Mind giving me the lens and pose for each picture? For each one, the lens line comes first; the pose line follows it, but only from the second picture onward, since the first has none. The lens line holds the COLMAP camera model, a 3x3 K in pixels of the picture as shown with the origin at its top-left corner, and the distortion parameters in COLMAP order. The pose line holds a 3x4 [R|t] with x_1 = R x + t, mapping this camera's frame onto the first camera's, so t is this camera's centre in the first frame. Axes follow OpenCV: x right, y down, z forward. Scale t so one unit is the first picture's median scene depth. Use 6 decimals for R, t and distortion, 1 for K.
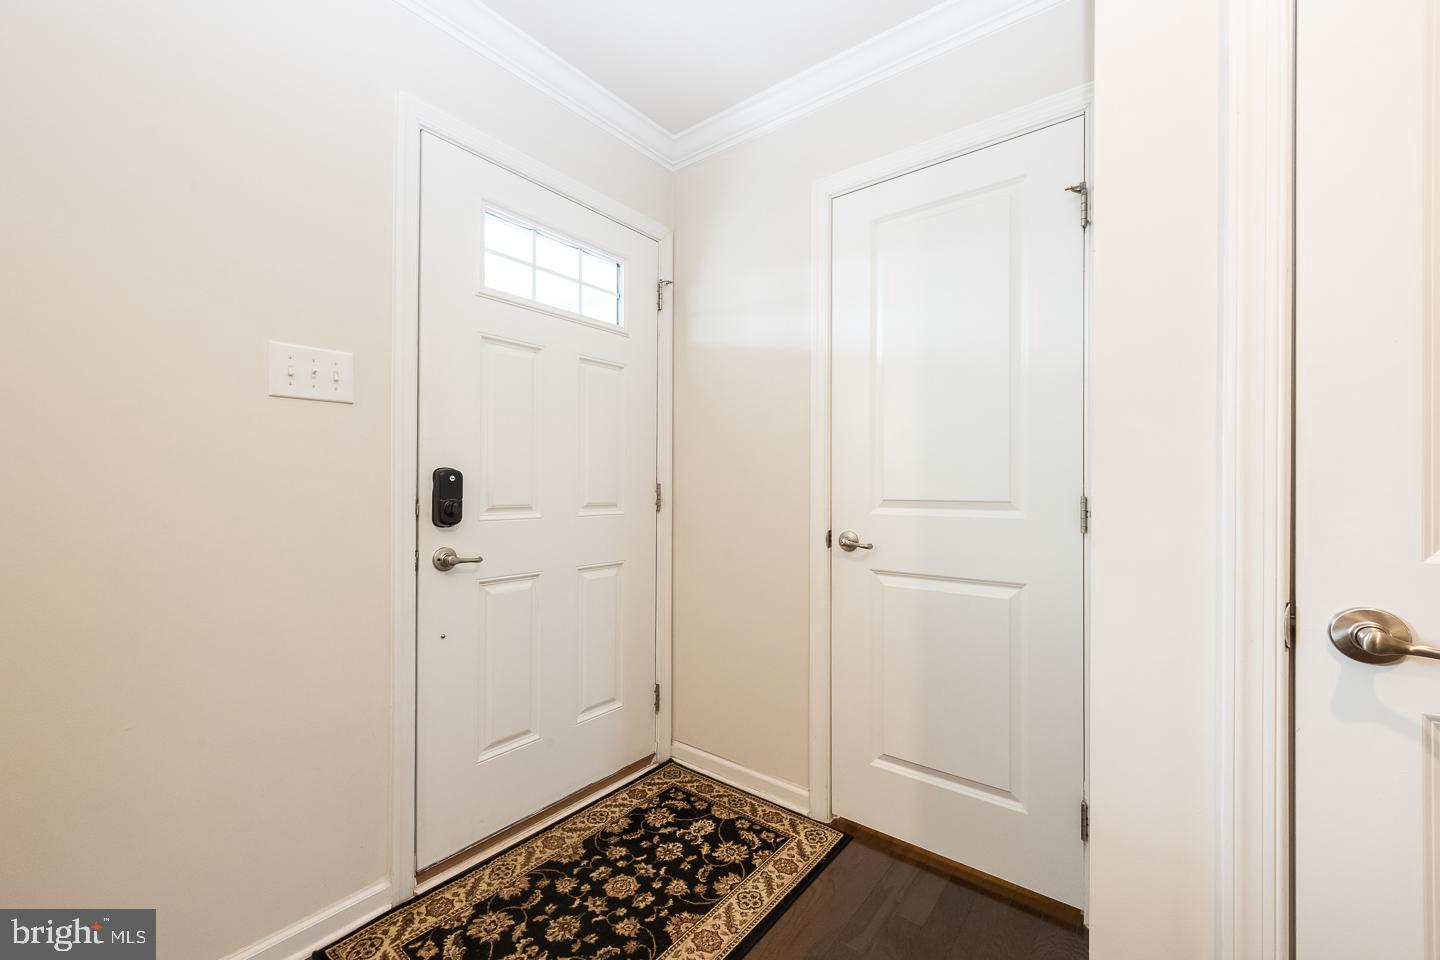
lens RADIAL K [[575.0, 0, 720.7], [0, 575.0, 484.3], [0, 0, 1]] dist [-0.001740, -0.000454]
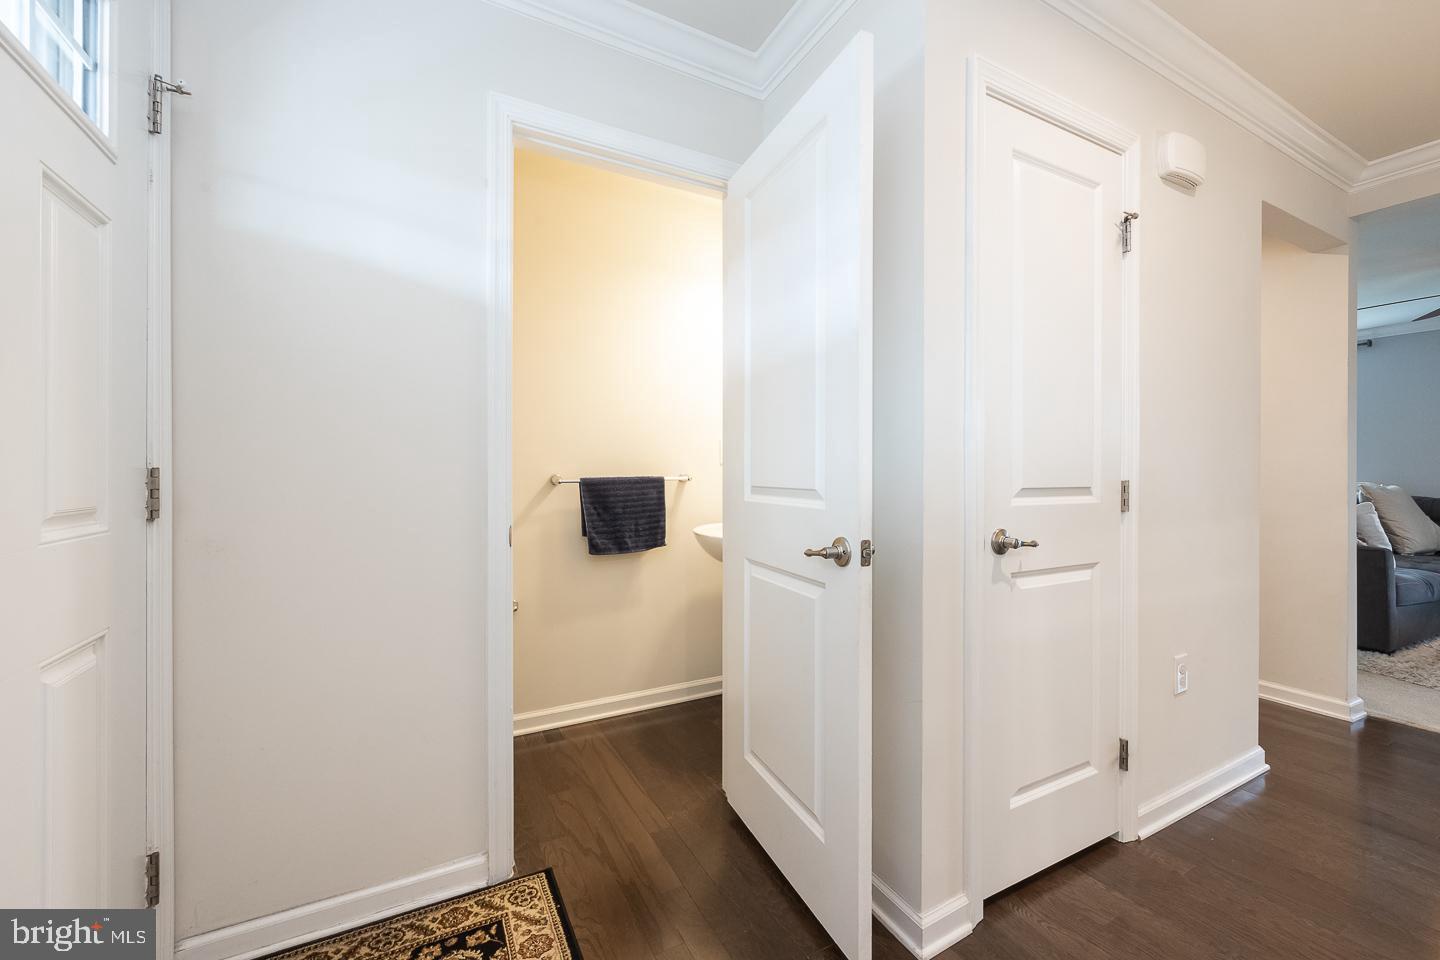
lens RADIAL K [[575.0, 0, 720.6], [0, 575.0, 471.7], [0, 0, 1]] dist [-0.001740, -0.000454]
pose [[0.403874, -0.001294, 0.914814, -0.461530], [0.000208, 0.999999, 0.001323, 0.001768], [-0.914814, -0.000344, 0.403874, 0.395260]]
